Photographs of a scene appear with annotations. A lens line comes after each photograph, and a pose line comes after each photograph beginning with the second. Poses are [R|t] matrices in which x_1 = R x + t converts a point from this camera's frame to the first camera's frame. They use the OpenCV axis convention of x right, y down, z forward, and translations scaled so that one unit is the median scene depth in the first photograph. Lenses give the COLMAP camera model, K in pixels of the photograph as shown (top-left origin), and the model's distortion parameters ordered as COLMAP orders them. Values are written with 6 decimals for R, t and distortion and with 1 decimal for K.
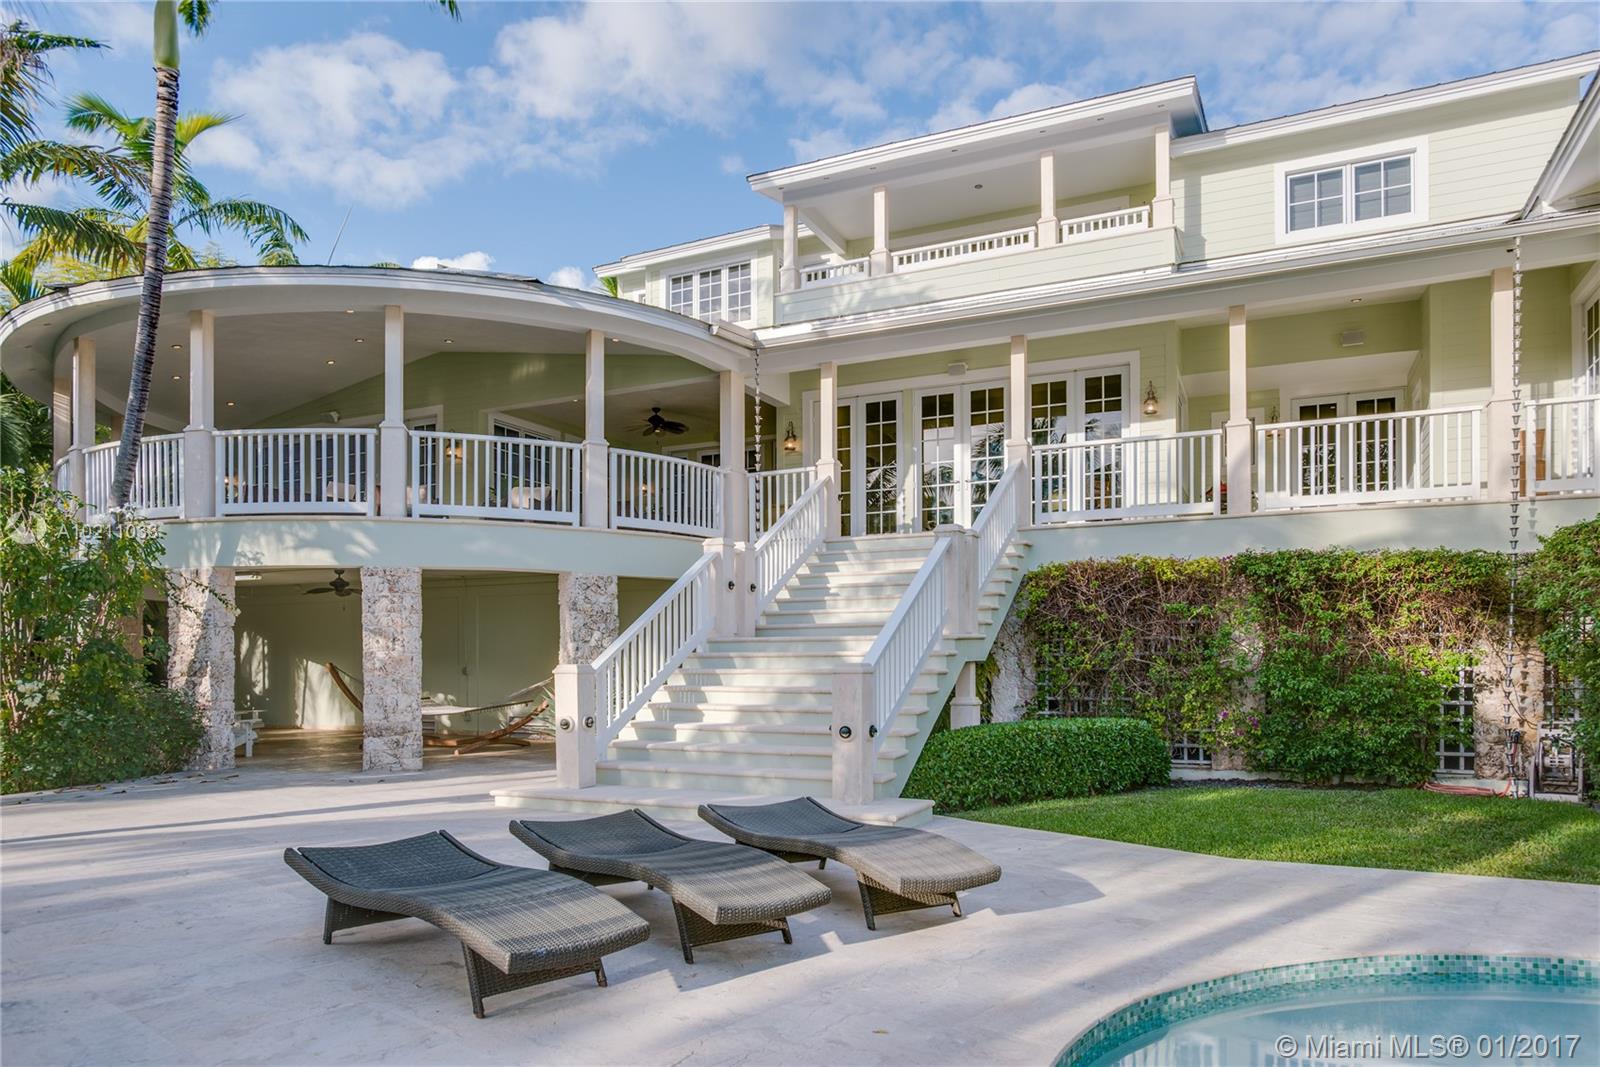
lens RADIAL K [[995.1, 0, 802.2], [0, 995.1, 641.7], [0, 0, 1]] dist [0.007079, 0.001907]
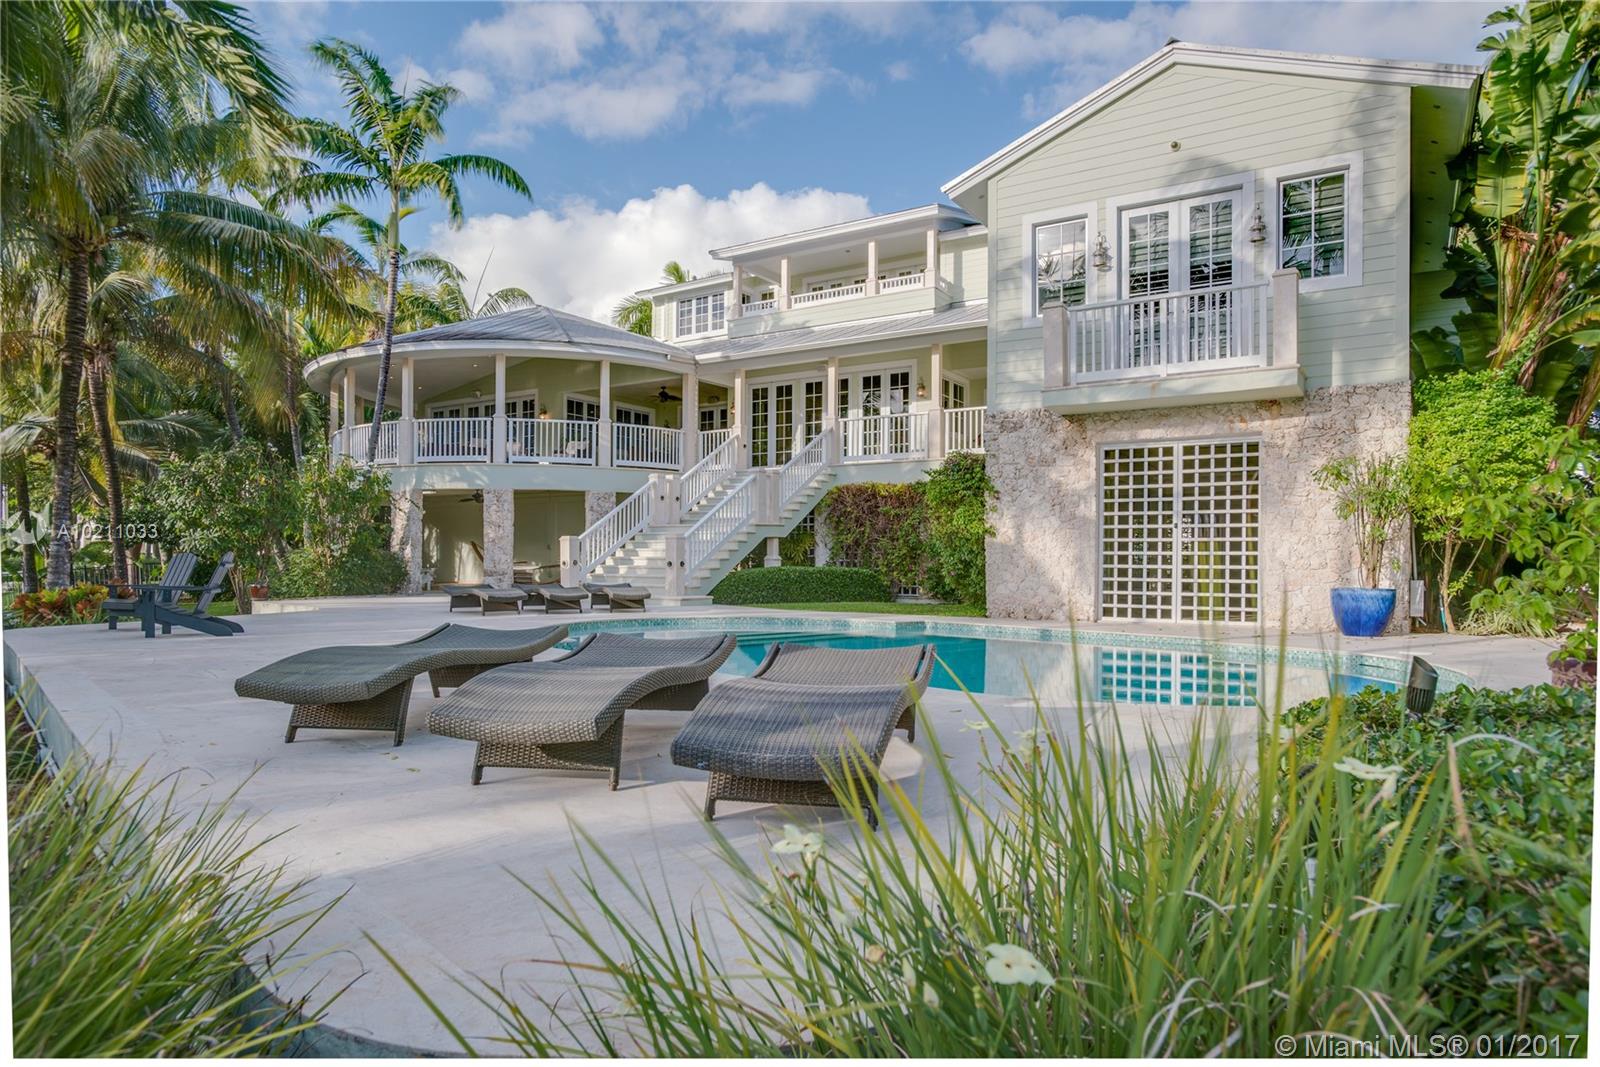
lens RADIAL K [[1013.1, 0, 800.0], [0, 1013.1, 533.5], [0, 0, 1]] dist [-0.001283, 0.000059]
pose [[0.988026, 0.002589, -0.154265, 0.437321], [-0.004269, 0.999935, -0.010556, 0.027883], [0.154228, 0.011088, 0.987973, -0.790176]]
